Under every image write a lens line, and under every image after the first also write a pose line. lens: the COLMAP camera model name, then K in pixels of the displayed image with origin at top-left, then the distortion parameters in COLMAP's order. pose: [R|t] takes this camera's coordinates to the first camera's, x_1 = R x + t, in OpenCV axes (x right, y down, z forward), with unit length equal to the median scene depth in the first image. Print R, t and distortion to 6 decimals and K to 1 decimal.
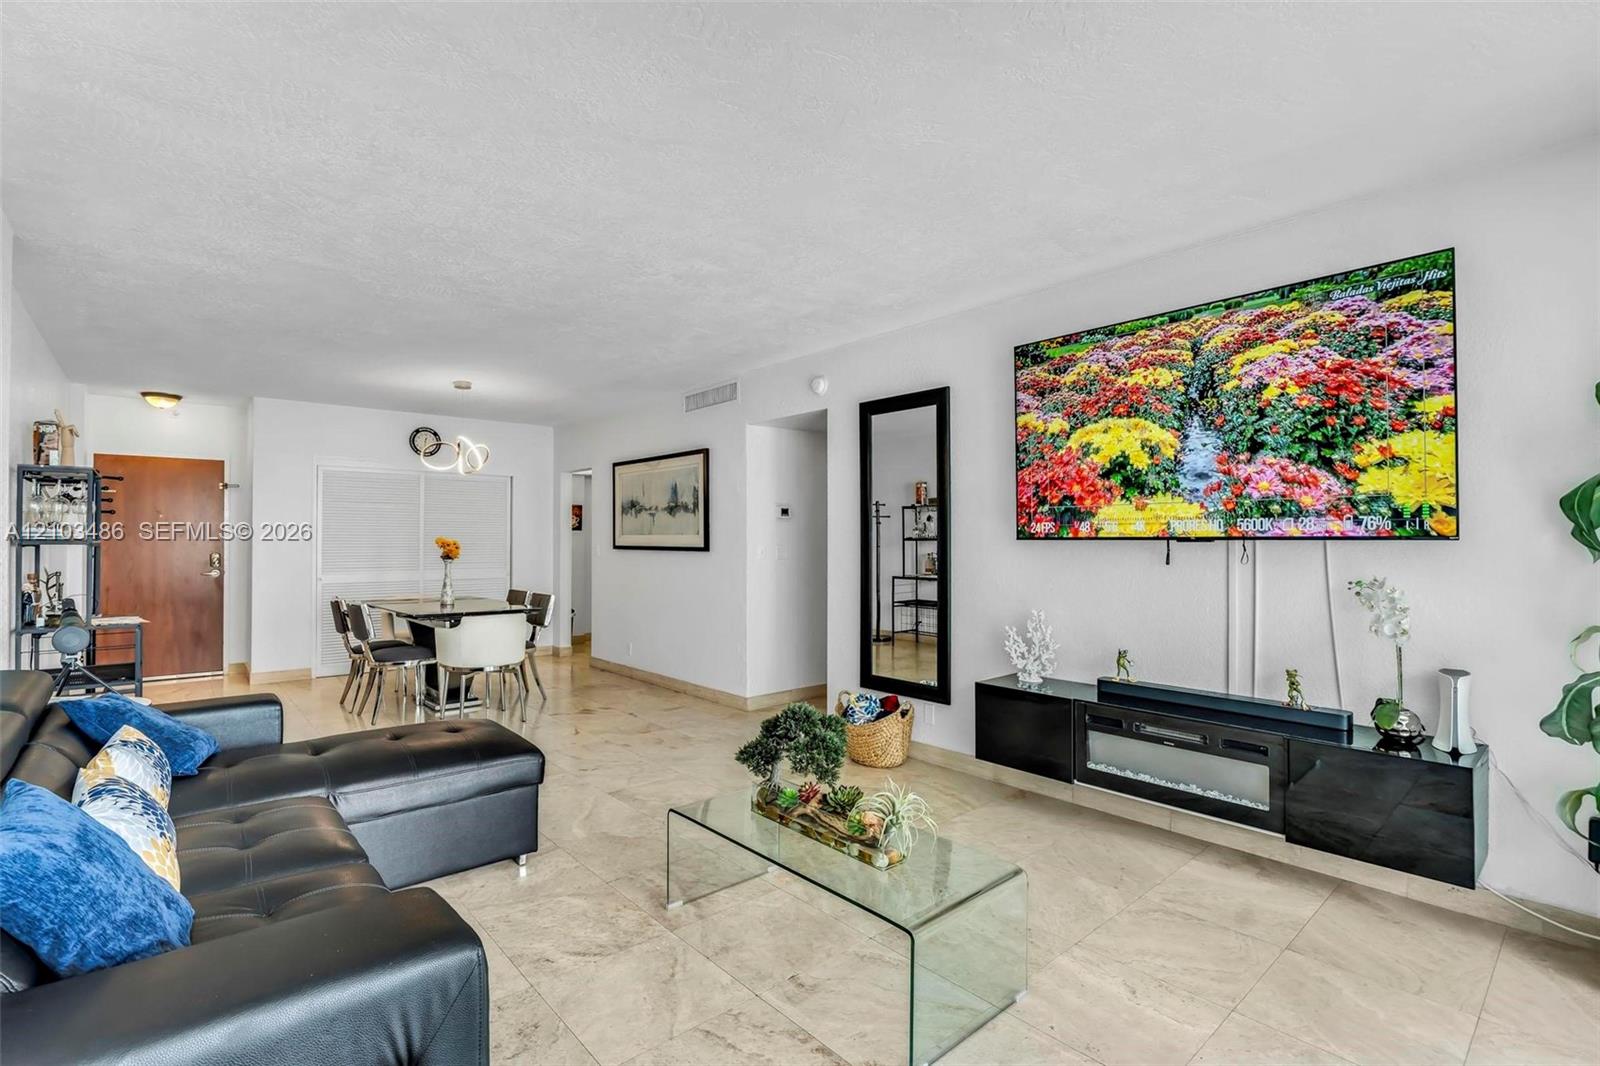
lens RADIAL K [[717.5, 0, 797.2], [0, 717.5, 538.1], [0, 0, 1]] dist [-0.013713, 0.000909]
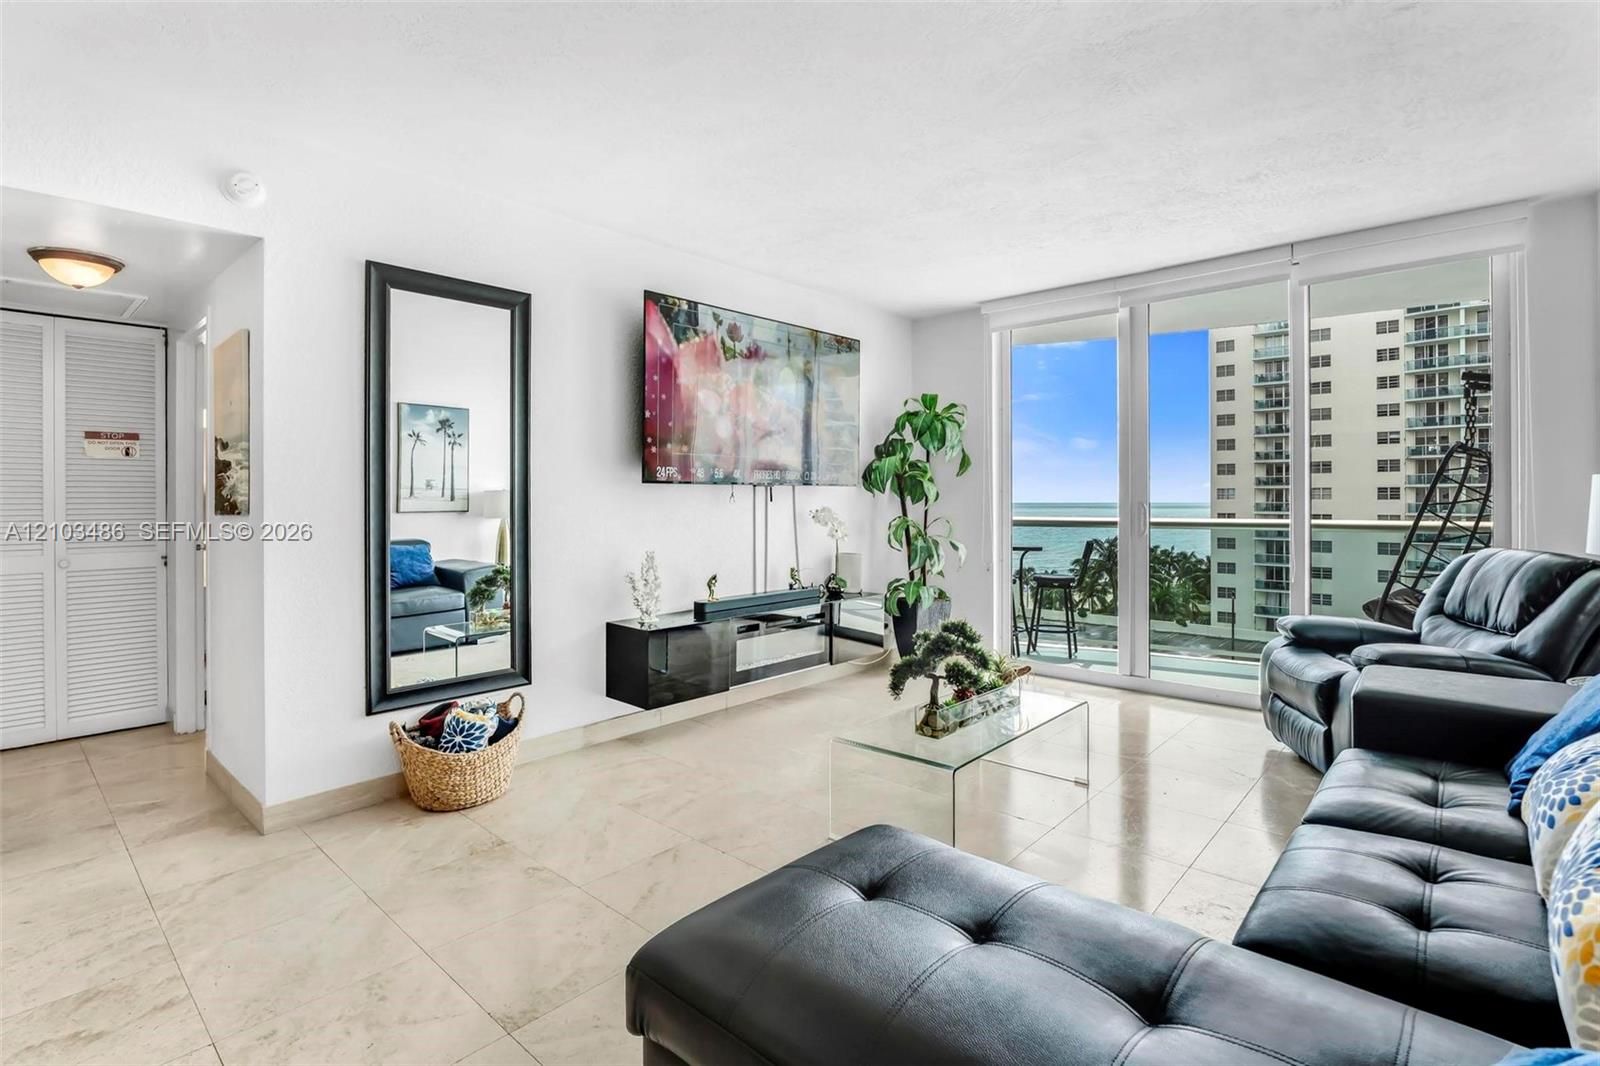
lens RADIAL K [[802.9, 0, 750.1], [0, 802.9, 492.4], [0, 0, 1]] dist [-0.000482, 0.000012]
pose [[-0.080999, 0.005588, 0.996699, -0.715237], [0.000068, 0.999984, -0.005601, 0.019124], [-0.996714, -0.000386, -0.080998, 0.817296]]
